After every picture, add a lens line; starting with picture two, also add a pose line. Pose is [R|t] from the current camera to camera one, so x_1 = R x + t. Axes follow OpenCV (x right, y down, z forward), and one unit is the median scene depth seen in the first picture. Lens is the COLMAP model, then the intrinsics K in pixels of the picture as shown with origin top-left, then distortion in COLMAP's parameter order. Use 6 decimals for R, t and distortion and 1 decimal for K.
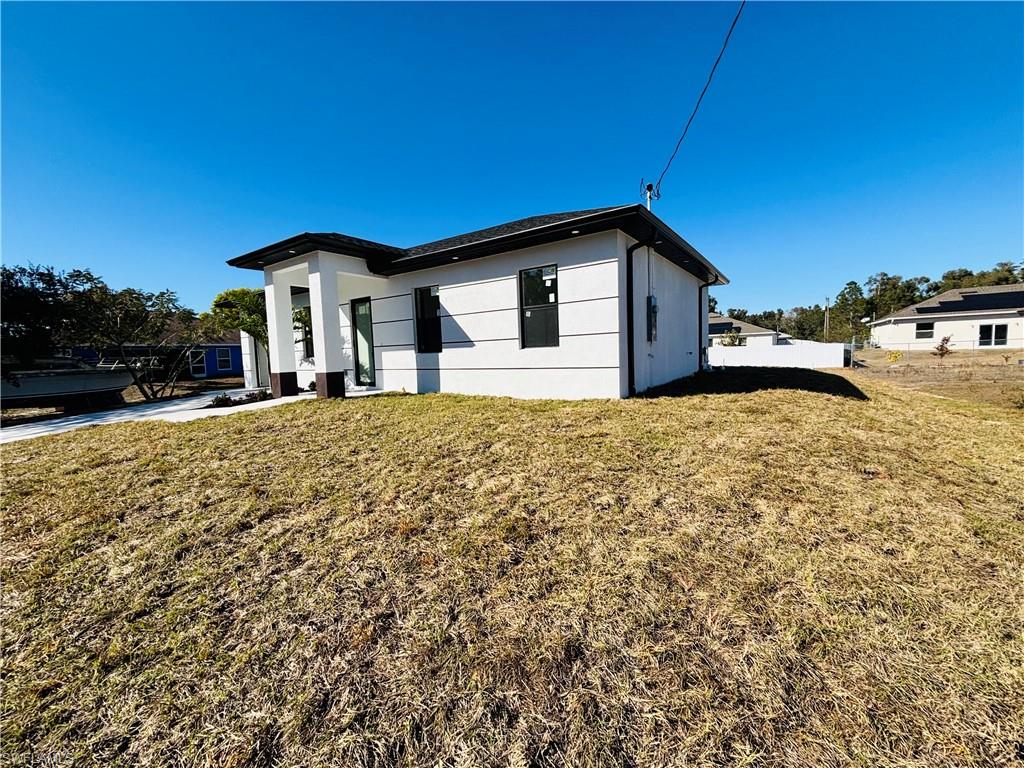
lens RADIAL K [[413.1, 0, 513.4], [0, 413.1, 385.4], [0, 0, 1]] dist [-0.001766, -0.000378]
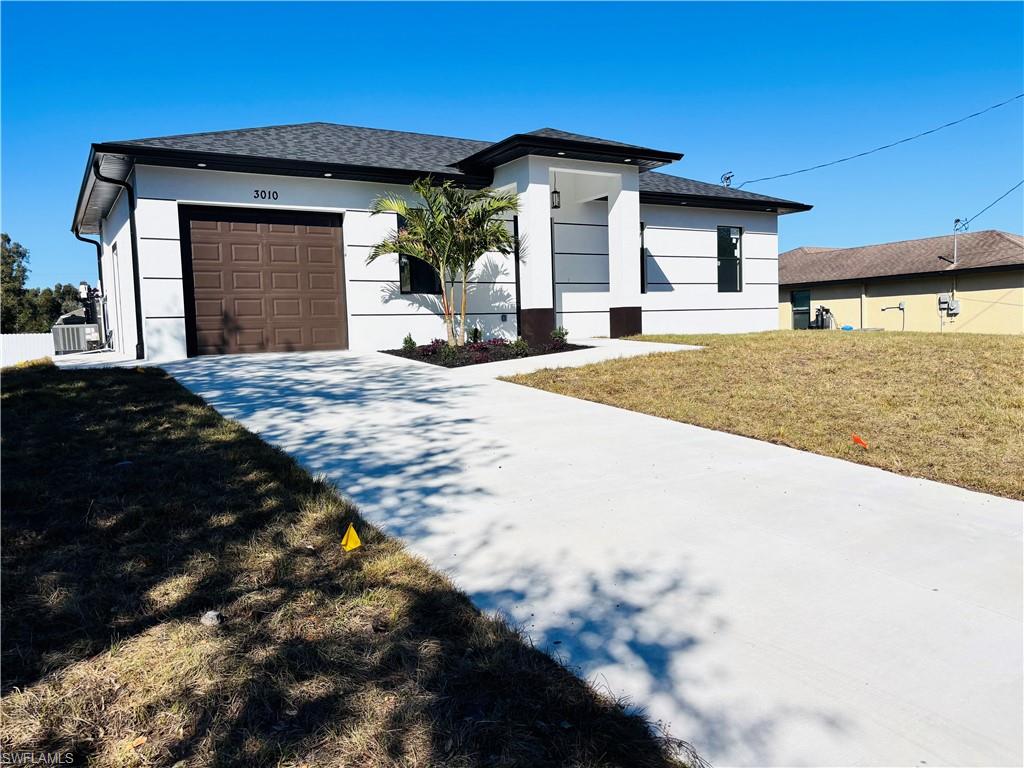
lens RADIAL K [[774.6, 0, 511.4], [0, 774.6, 386.9], [0, 0, 1]] dist [0.012758, 0.004817]
pose [[0.402106, -0.048985, 0.914282, -2.556301], [0.085452, 0.996217, 0.015793, 0.106010], [-0.911597, 0.071777, 0.404770, 0.757156]]
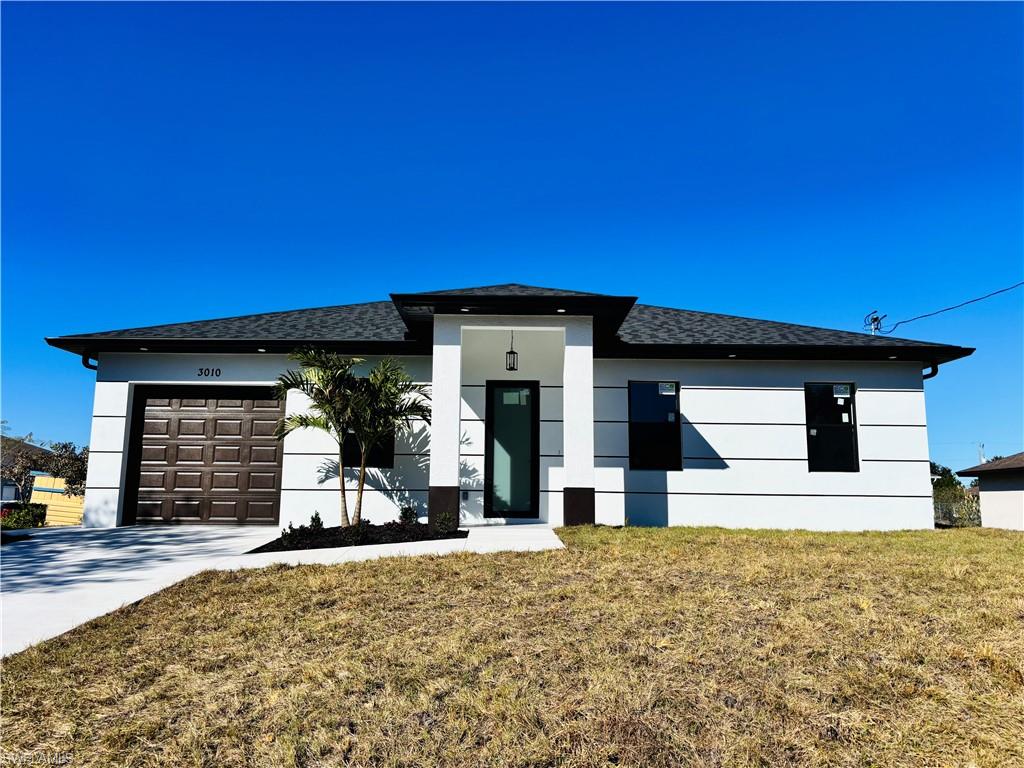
lens RADIAL K [[760.3, 0, 512.0], [0, 760.3, 384.0], [0, 0, 1]] dist [0.136147, -0.137676]
pose [[0.803786, 0.133573, 0.579729, -1.631881], [0.011665, 0.970743, -0.239838, 0.127400], [-0.594804, 0.199541, 0.778712, 0.096168]]
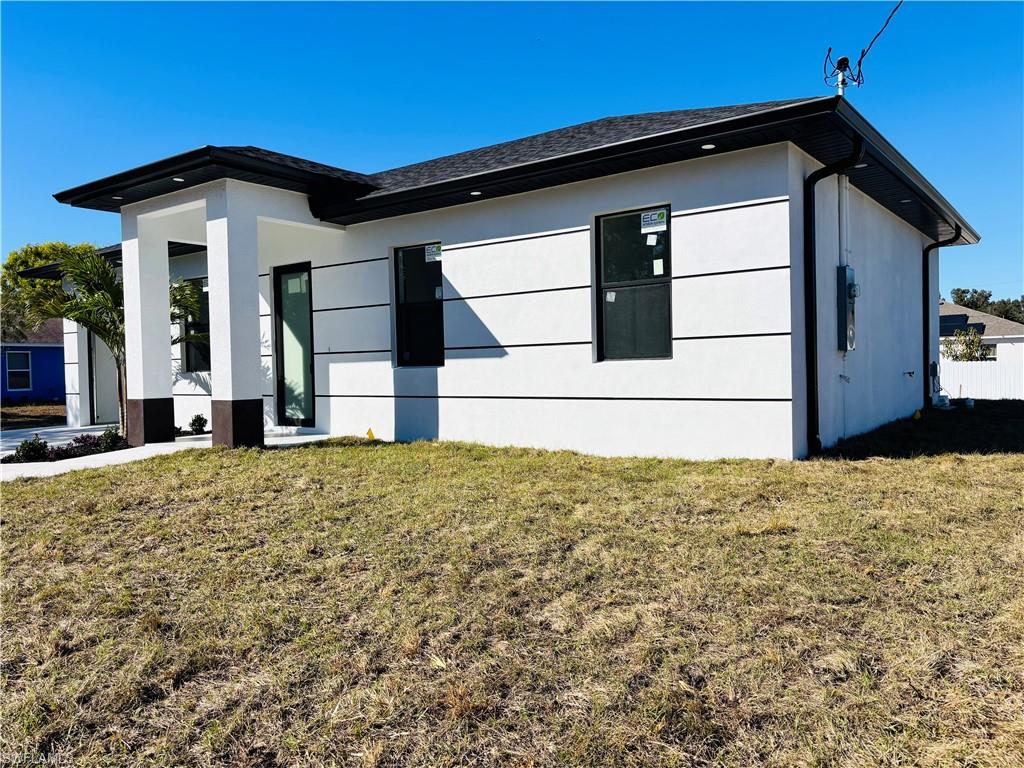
lens RADIAL K [[774.6, 0, 511.4], [0, 774.6, 386.9], [0, 0, 1]] dist [0.012758, 0.004817]
pose [[0.999172, 0.015129, -0.037771, -0.061693], [-0.017070, 0.998523, -0.051588, -0.003133], [0.036934, 0.052190, 0.997954, -0.000499]]
